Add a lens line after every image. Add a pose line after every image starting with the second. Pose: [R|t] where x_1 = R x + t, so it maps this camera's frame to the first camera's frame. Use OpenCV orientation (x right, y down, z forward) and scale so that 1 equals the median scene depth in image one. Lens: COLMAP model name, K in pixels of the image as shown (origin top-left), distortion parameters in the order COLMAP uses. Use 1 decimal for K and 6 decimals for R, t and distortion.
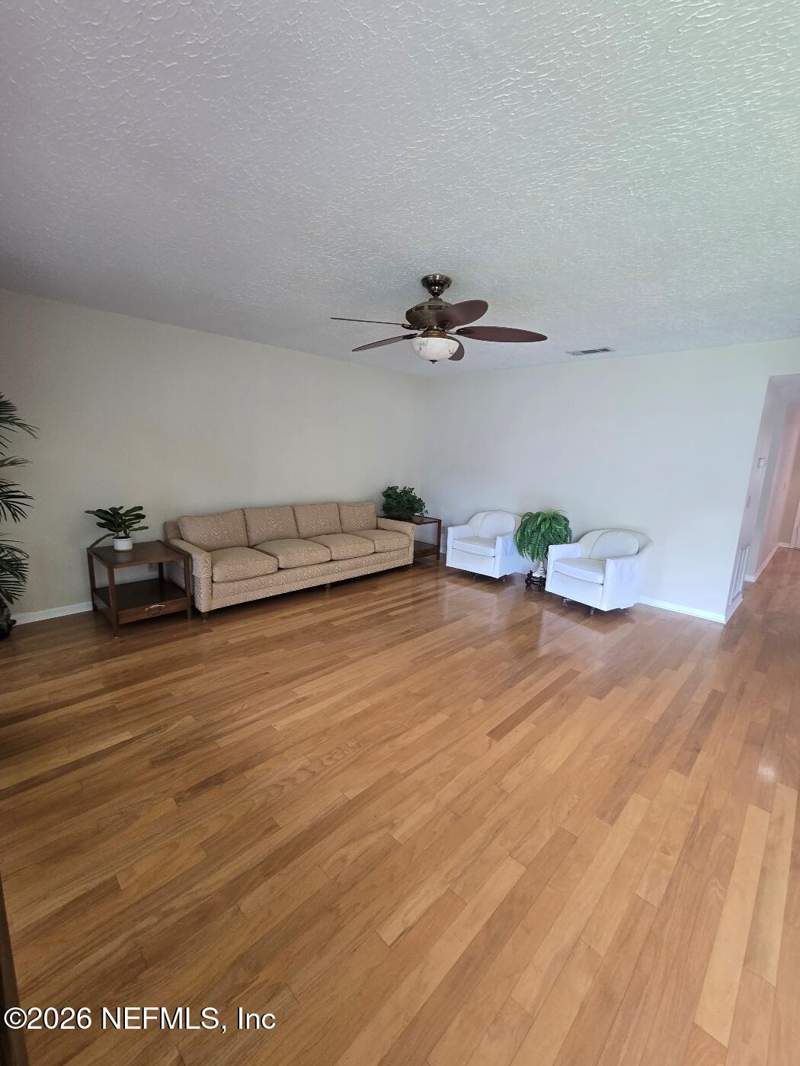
lens RADIAL K [[438.6, 0, 403.2], [0, 438.6, 534.2], [0, 0, 1]] dist [0.000161, -0.000021]
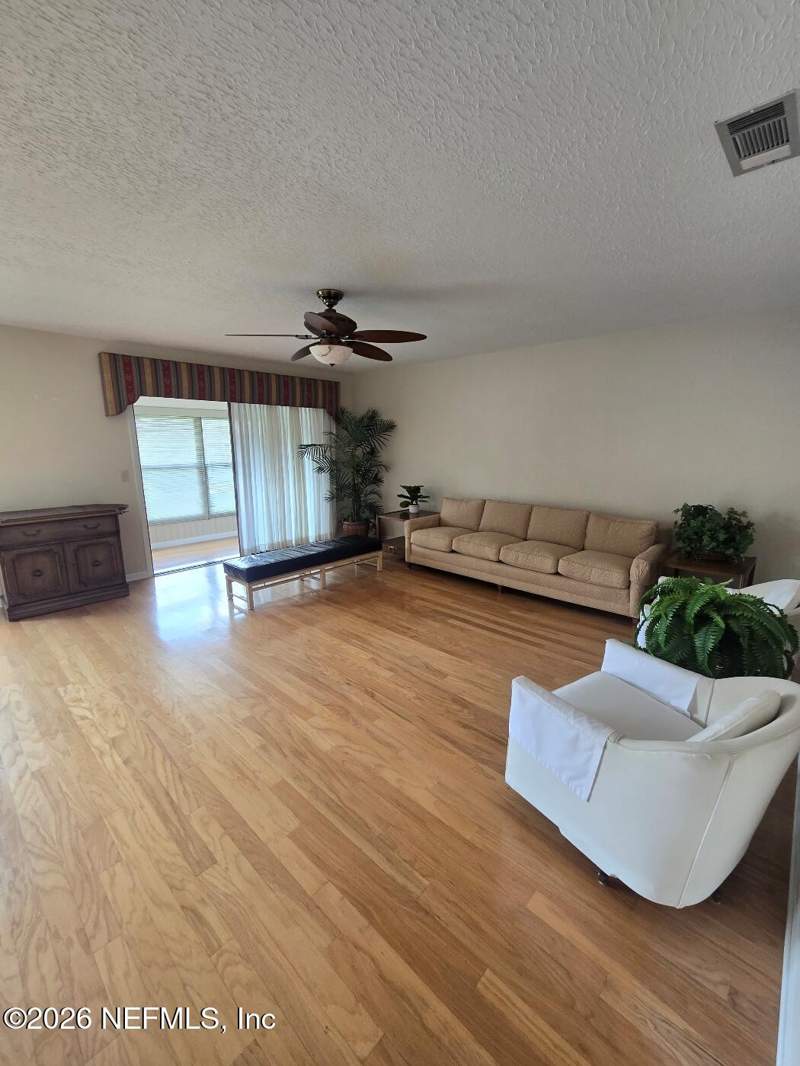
lens RADIAL K [[438.6, 0, 402.7], [0, 438.6, 534.8], [0, 0, 1]] dist [0.000161, -0.000021]
pose [[0.026656, 0.175254, -0.984162, 0.844735], [-0.188969, 0.967645, 0.167194, -0.129715], [0.981621, 0.181519, 0.058911, 0.798035]]
